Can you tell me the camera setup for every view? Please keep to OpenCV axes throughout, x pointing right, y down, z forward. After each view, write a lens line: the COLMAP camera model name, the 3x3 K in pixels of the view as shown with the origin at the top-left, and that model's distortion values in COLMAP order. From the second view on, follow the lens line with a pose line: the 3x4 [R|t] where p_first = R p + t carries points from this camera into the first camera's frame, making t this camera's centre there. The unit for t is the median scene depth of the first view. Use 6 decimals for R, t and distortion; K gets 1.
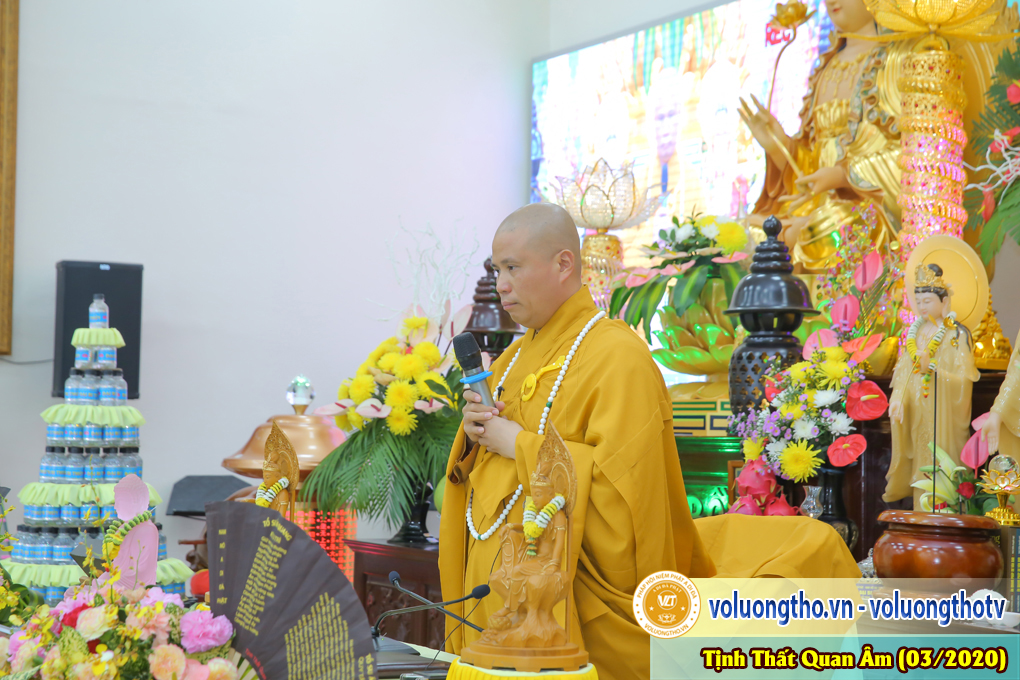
lens RADIAL K [[1897.8, 0, 507.8], [0, 1897.8, 348.0], [0, 0, 1]] dist [0.238523, 0.000000]
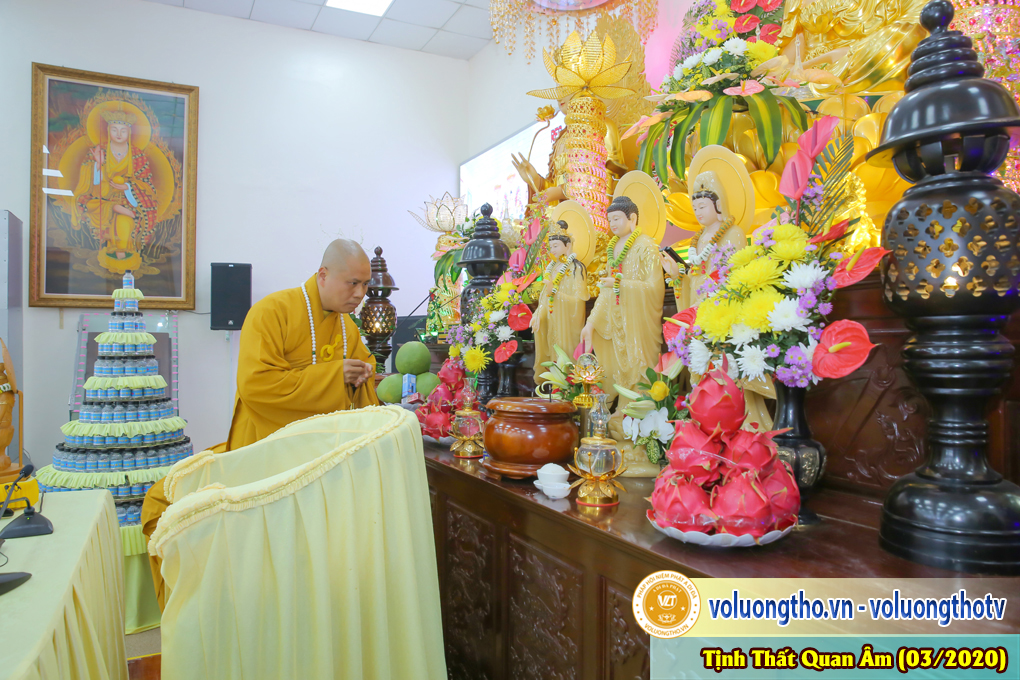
lens RADIAL K [[693.2, 0, 513.3], [0, 693.2, 341.0], [0, 0, 1]] dist [-0.090037, 0.050218]
pose [[0.998668, -0.021661, -0.046832, 0.198268], [0.023751, 0.998725, 0.044542, 0.021397], [0.045808, -0.045595, 0.997909, 0.457174]]
